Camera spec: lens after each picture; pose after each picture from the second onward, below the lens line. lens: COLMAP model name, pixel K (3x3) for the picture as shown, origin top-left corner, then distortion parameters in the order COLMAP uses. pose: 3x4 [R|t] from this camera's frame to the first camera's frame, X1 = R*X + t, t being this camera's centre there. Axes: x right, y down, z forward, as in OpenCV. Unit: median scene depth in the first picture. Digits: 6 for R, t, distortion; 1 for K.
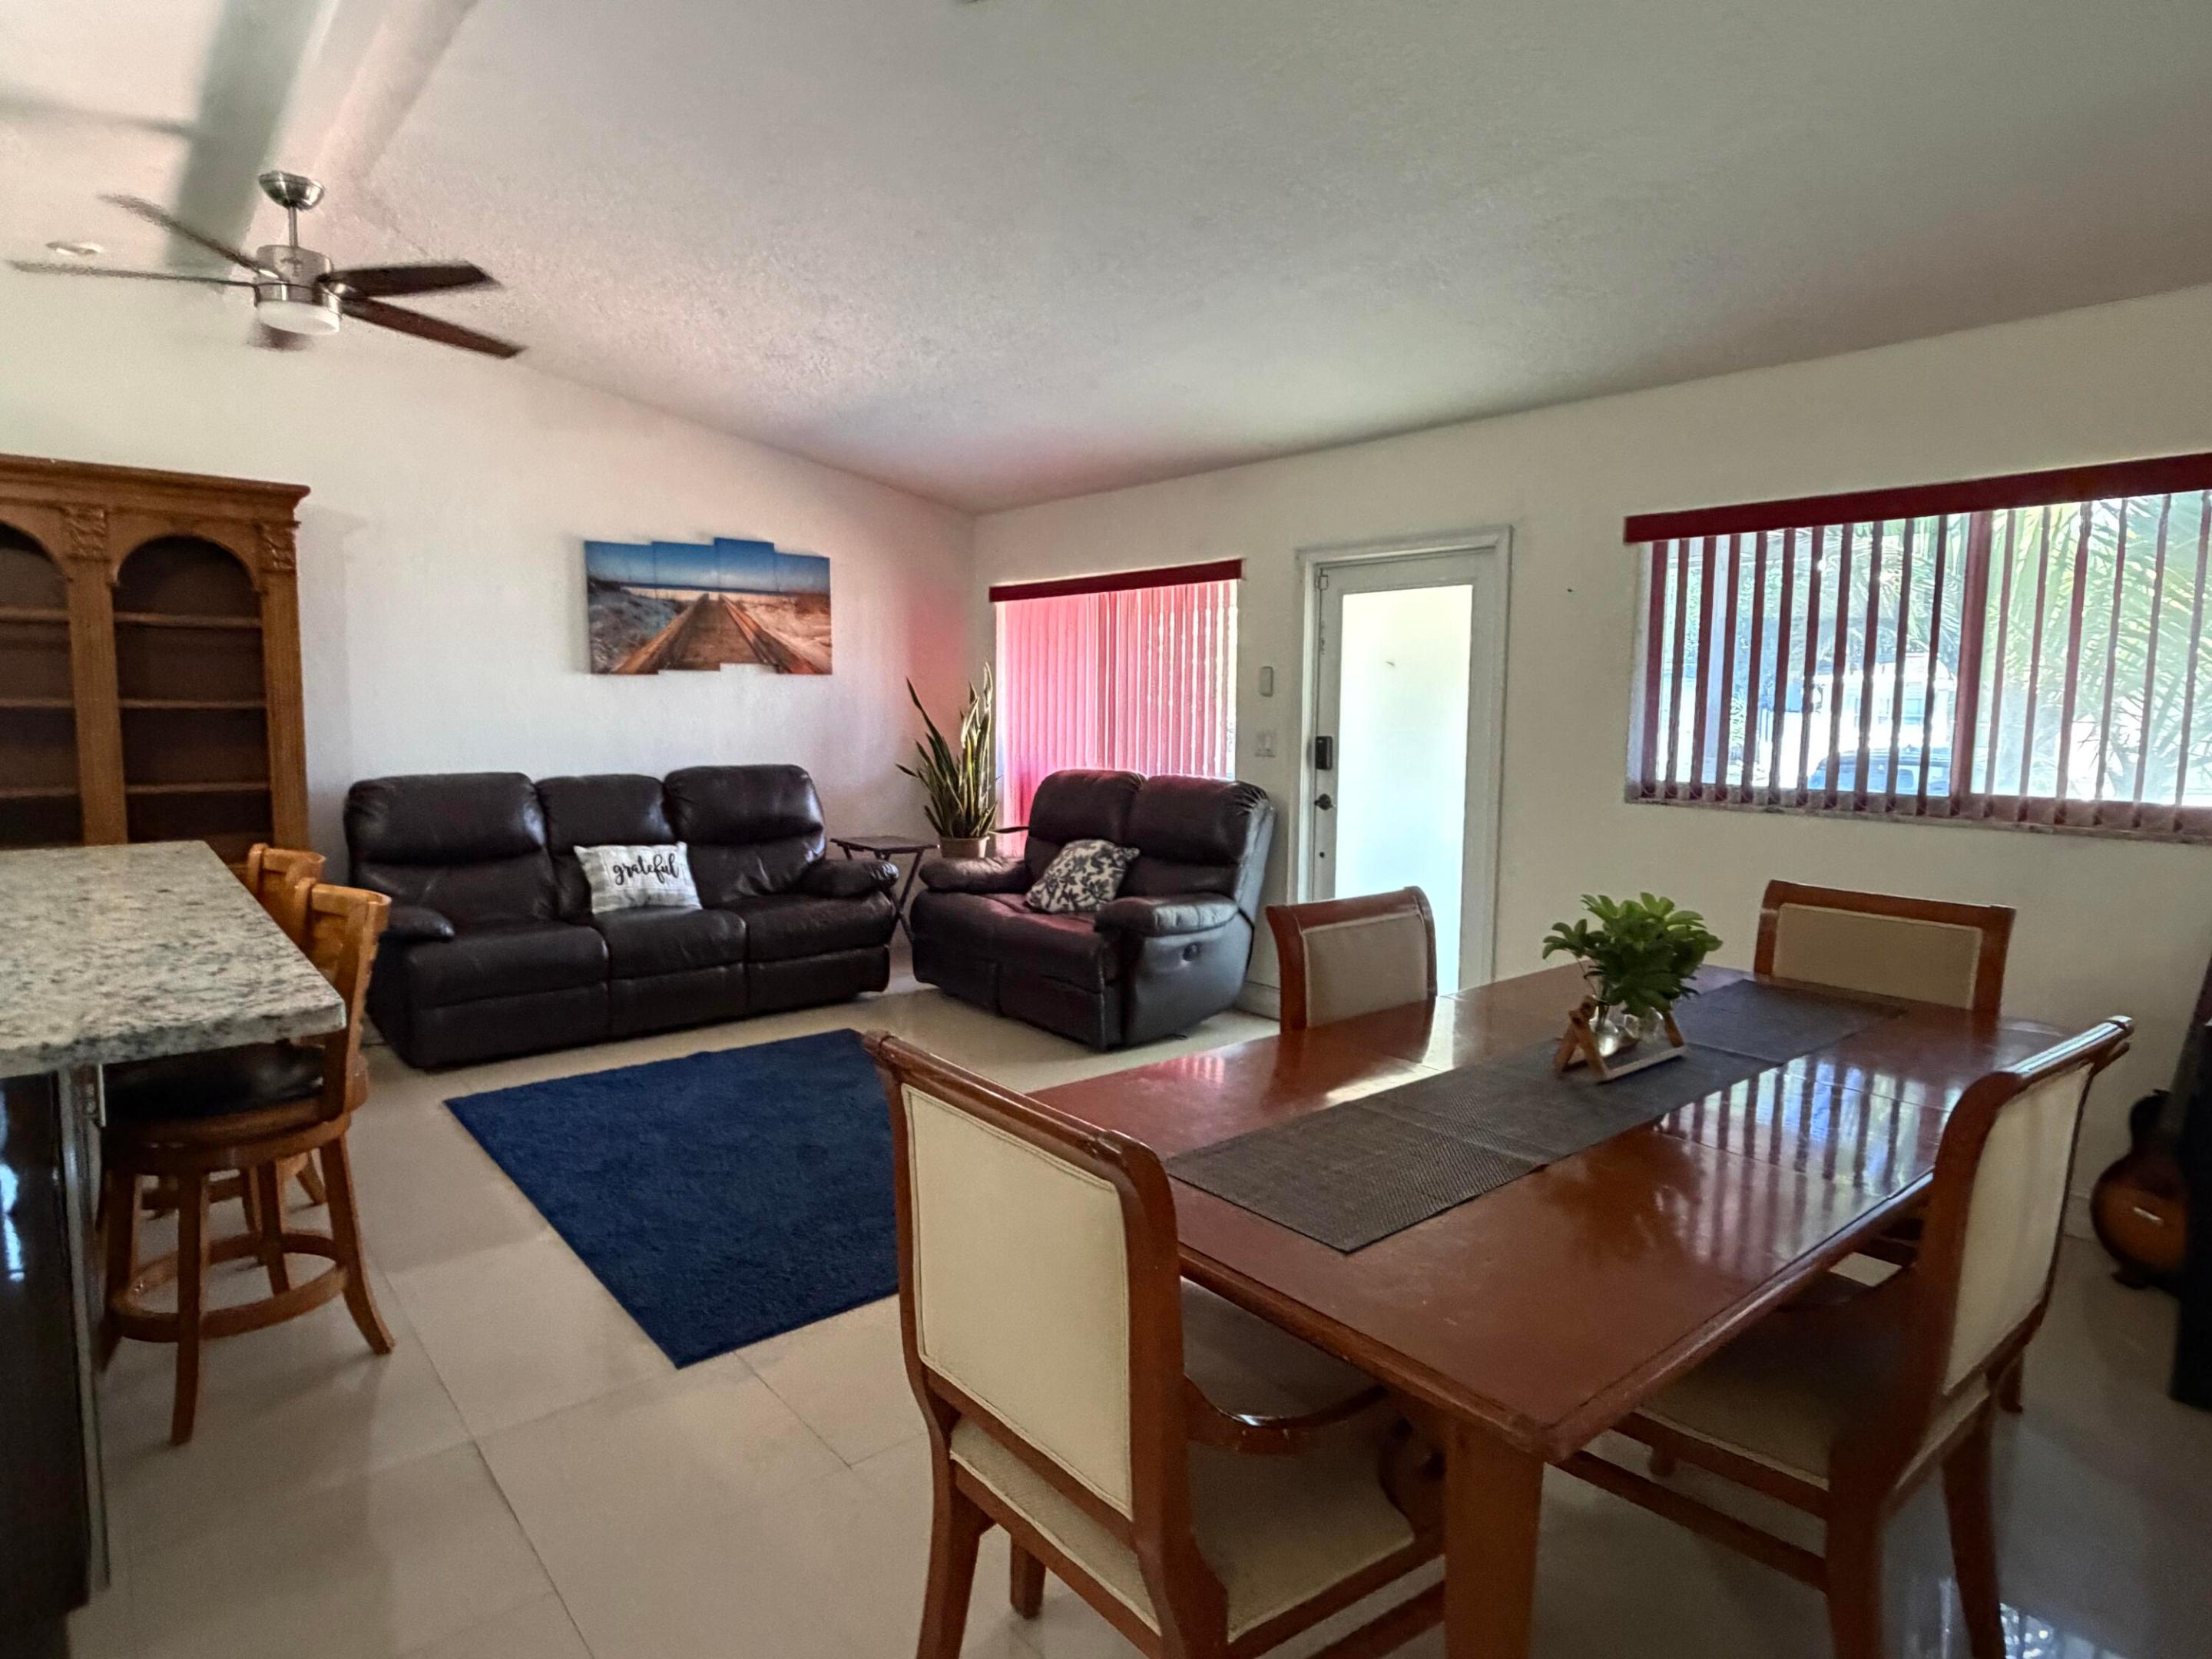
lens RADIAL K [[1231.1, 0, 1091.9], [0, 1231.1, 820.4], [0, 0, 1]] dist [0.000241, -0.000692]
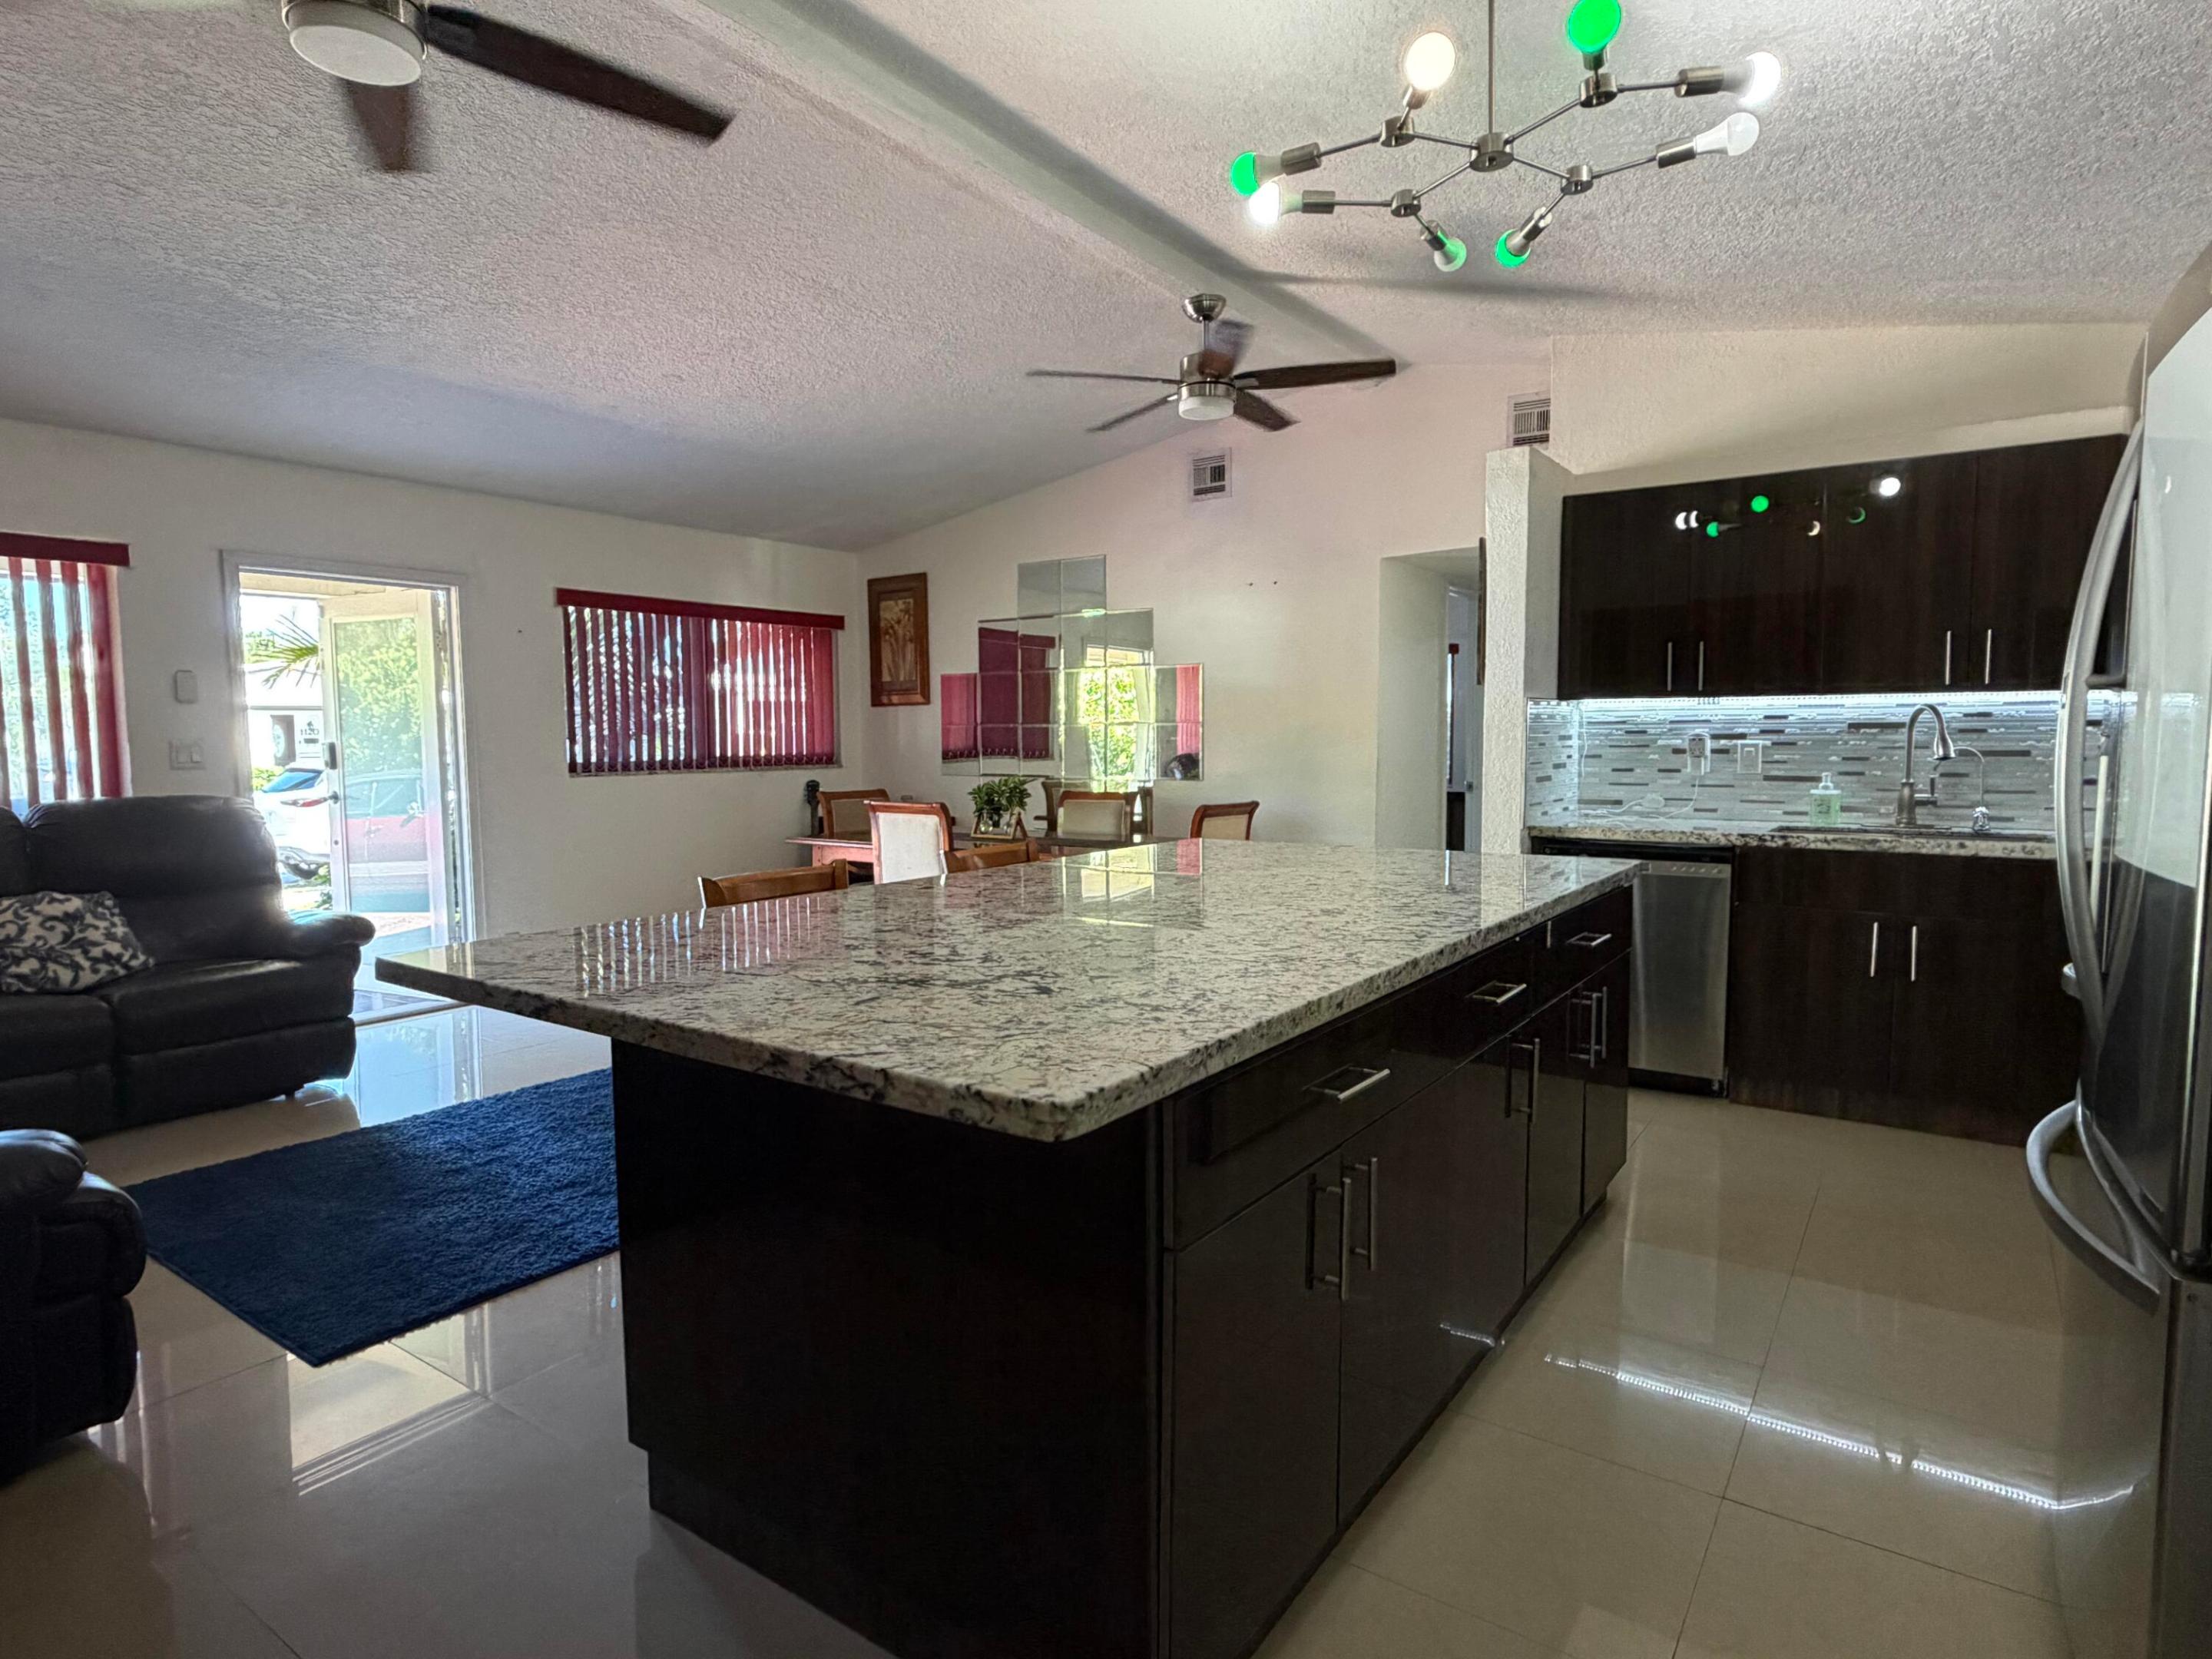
lens RADIAL K [[1231.1, 0, 1091.9], [0, 1231.1, 820.4], [0, 0, 1]] dist [0.000241, -0.000692]
pose [[-0.249508, -0.101783, 0.963009, -1.203446], [0.070960, 0.989866, 0.123007, -0.102465], [-0.965769, 0.099026, -0.239757, 0.752063]]
